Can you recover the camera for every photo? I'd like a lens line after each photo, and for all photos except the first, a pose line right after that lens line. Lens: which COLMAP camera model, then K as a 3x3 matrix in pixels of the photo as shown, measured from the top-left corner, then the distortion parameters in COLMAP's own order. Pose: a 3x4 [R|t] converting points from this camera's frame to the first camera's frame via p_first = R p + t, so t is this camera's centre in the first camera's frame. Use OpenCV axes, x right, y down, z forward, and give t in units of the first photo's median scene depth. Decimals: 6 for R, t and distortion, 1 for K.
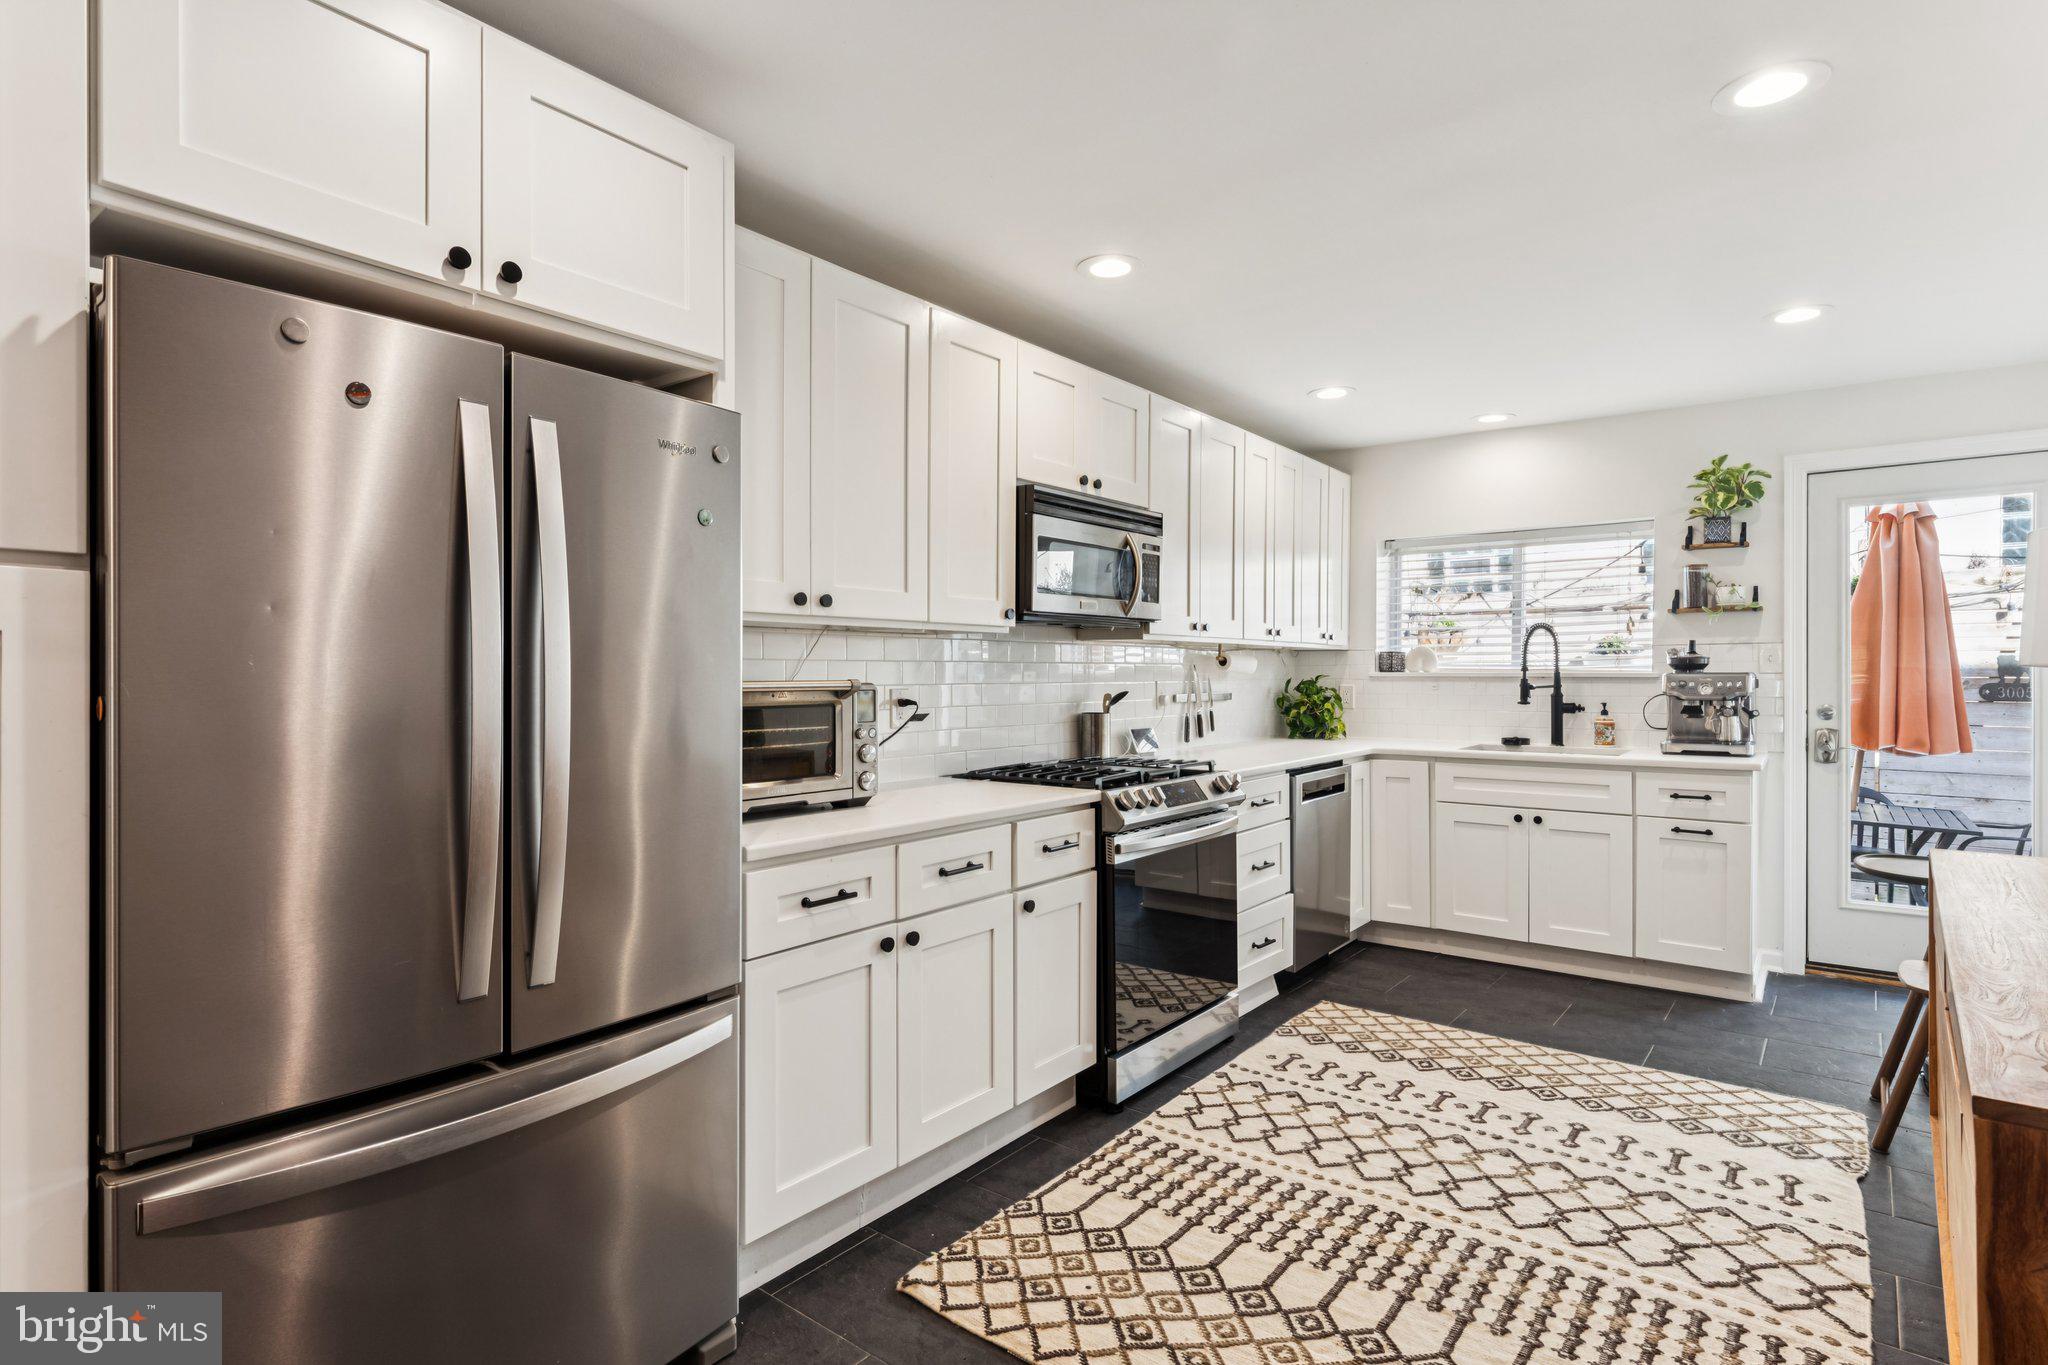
lens RADIAL K [[1038.0, 0, 1031.4], [0, 1038.0, 681.1], [0, 0, 1]] dist [0.005435, -0.000868]
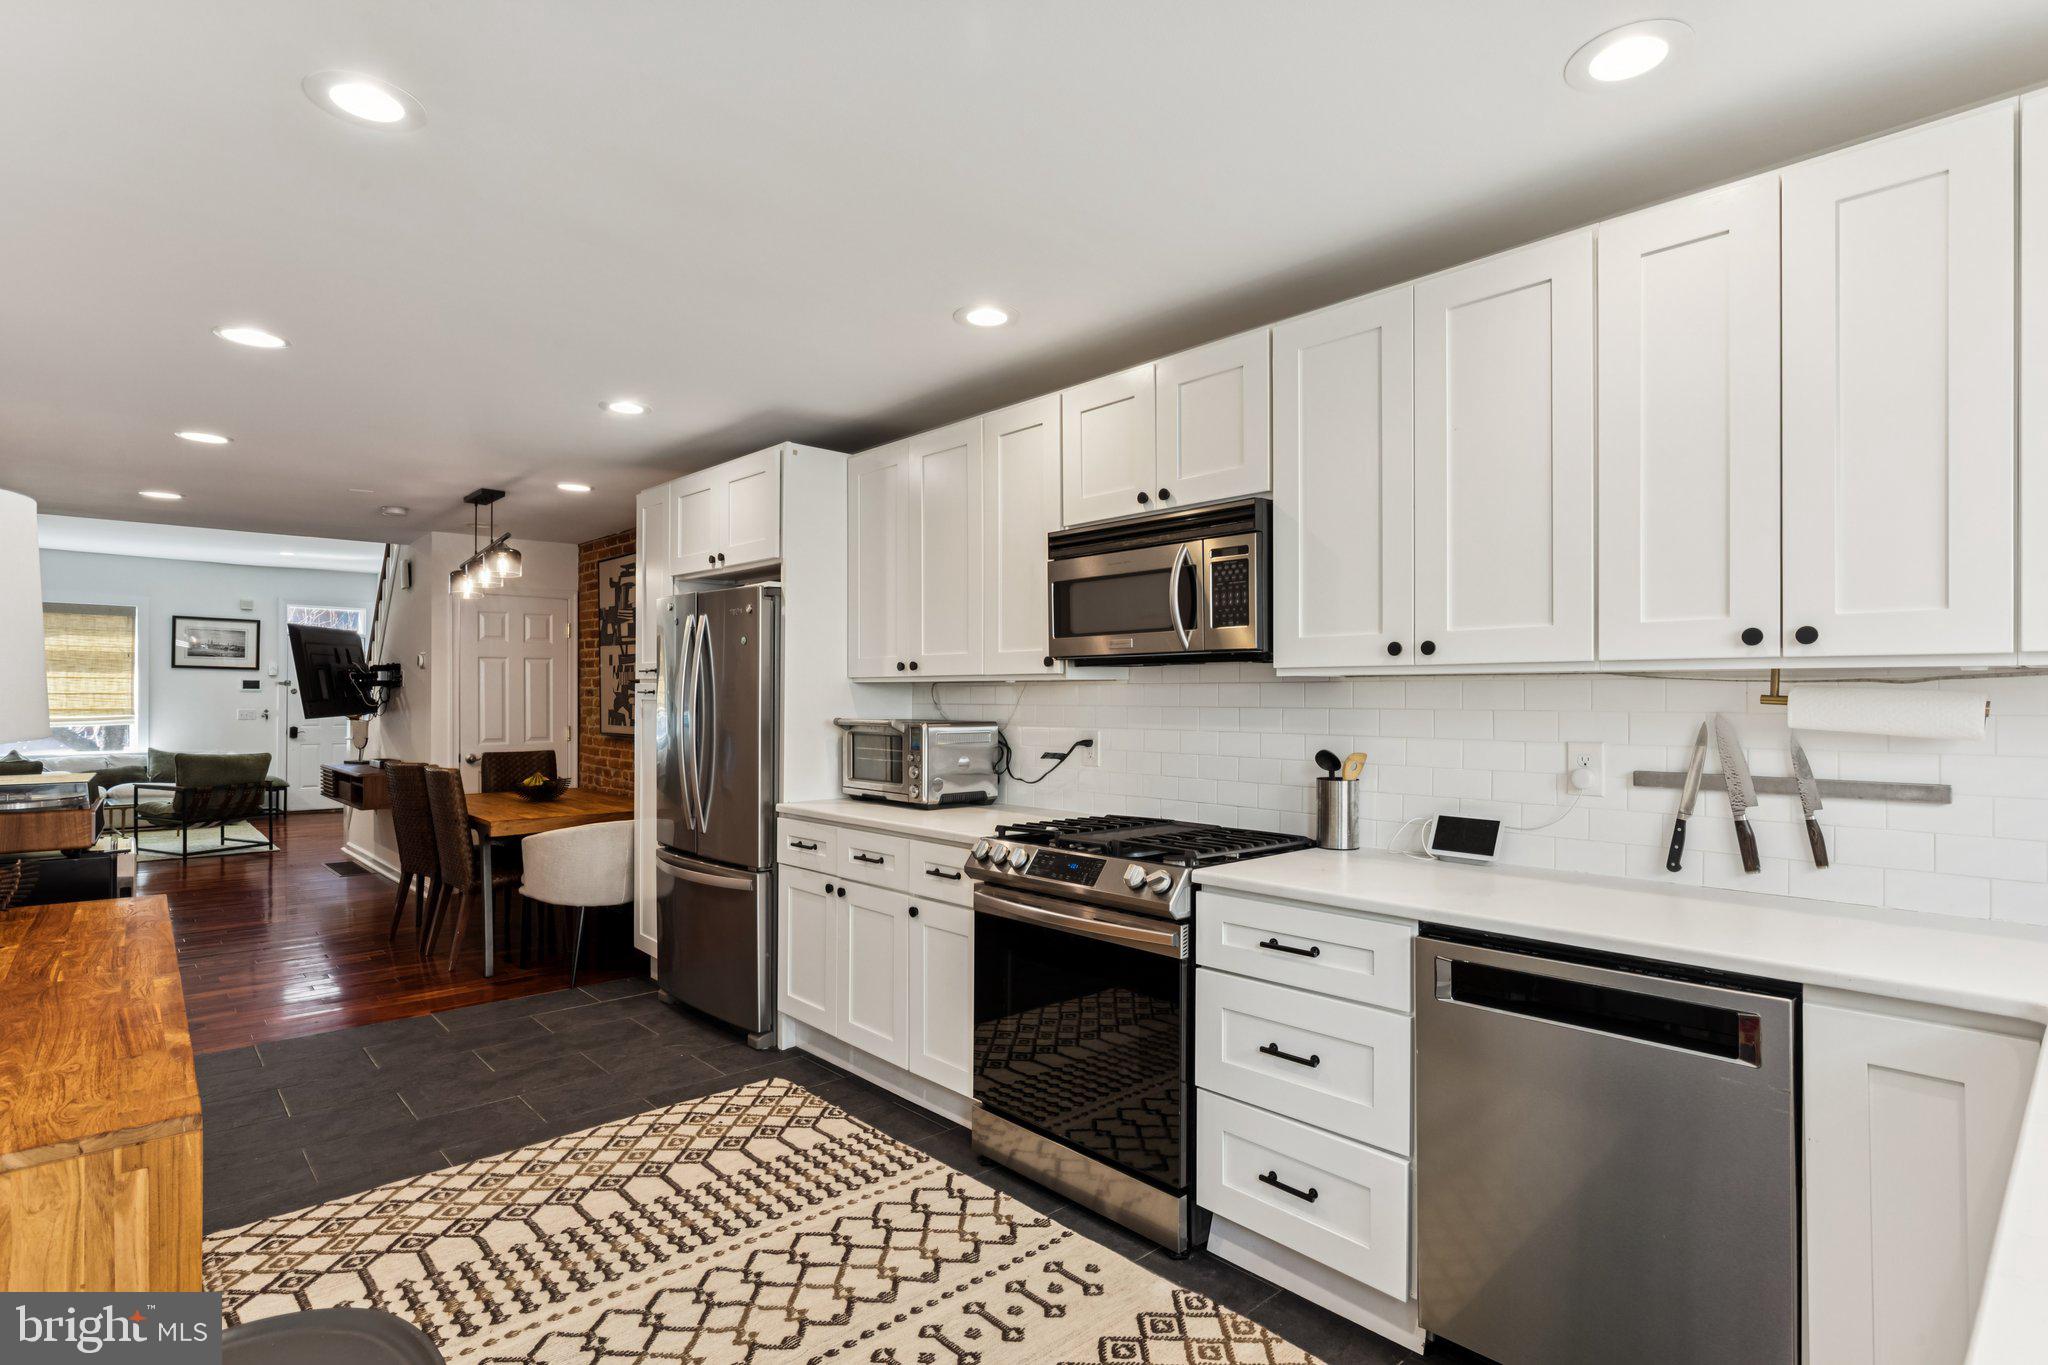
lens RADIAL K [[1038.0, 0, 1028.8], [0, 1038.0, 690.4], [0, 0, 1]] dist [0.005435, -0.000868]
pose [[-0.167253, -0.003270, -0.985909, 0.943022], [-0.006440, 0.999977, -0.002224, -0.031238], [0.985893, 0.005977, -0.167270, 1.077870]]
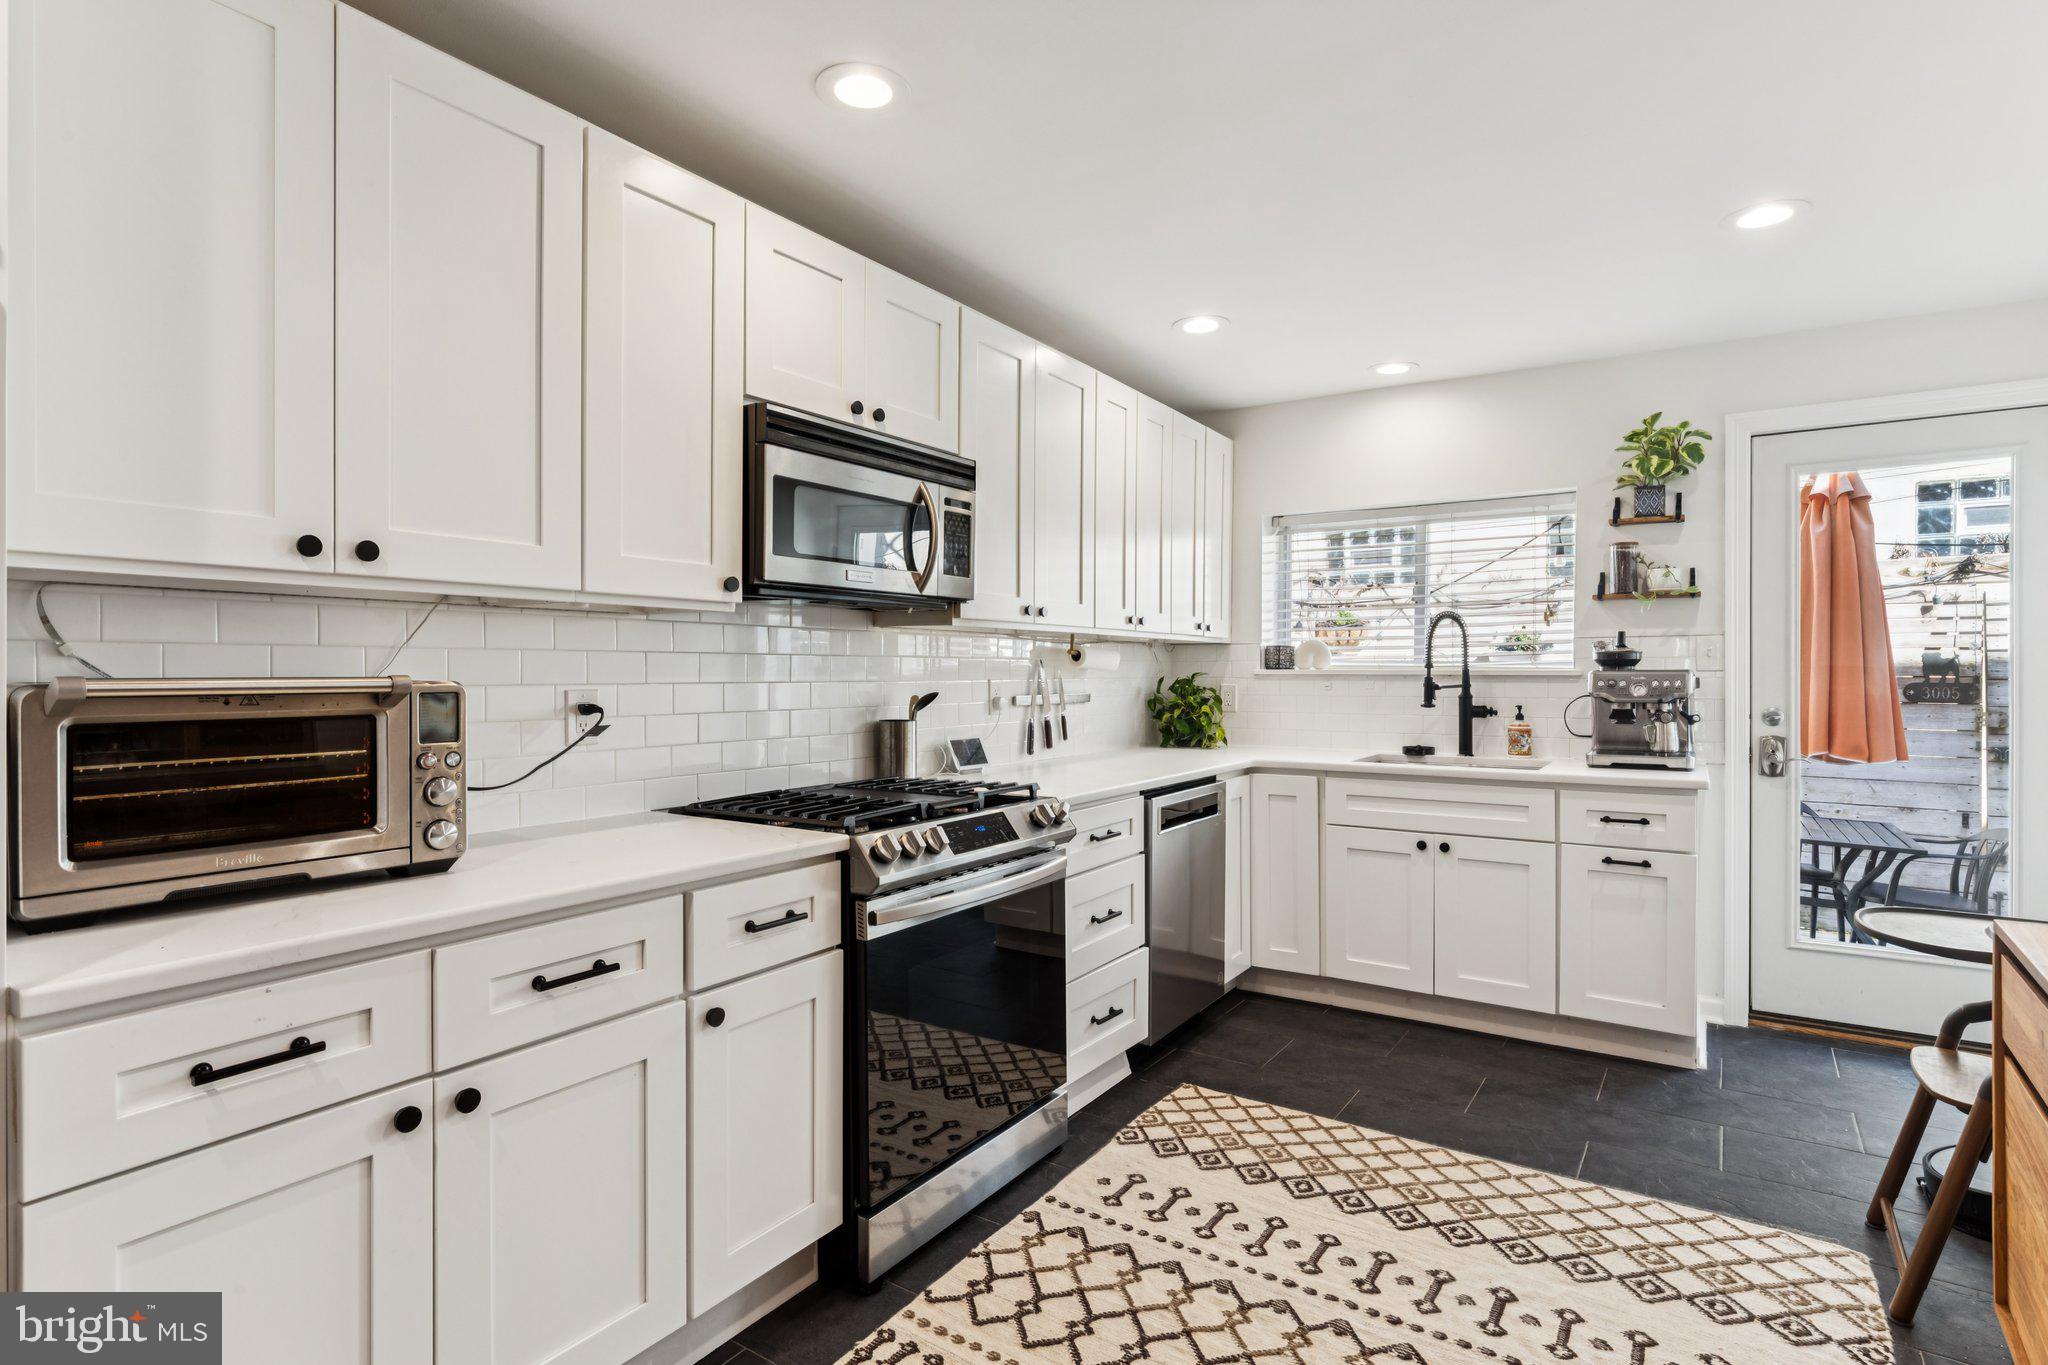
lens RADIAL K [[1038.0, 0, 1027.4], [0, 1038.0, 678.1], [0, 0, 1]] dist [0.005435, -0.000868]
pose [[0.997031, 0.001494, 0.076993, 0.118261], [-0.001417, 0.999998, -0.001050, -0.000192], [-0.076994, 0.000938, 0.997031, 0.258263]]
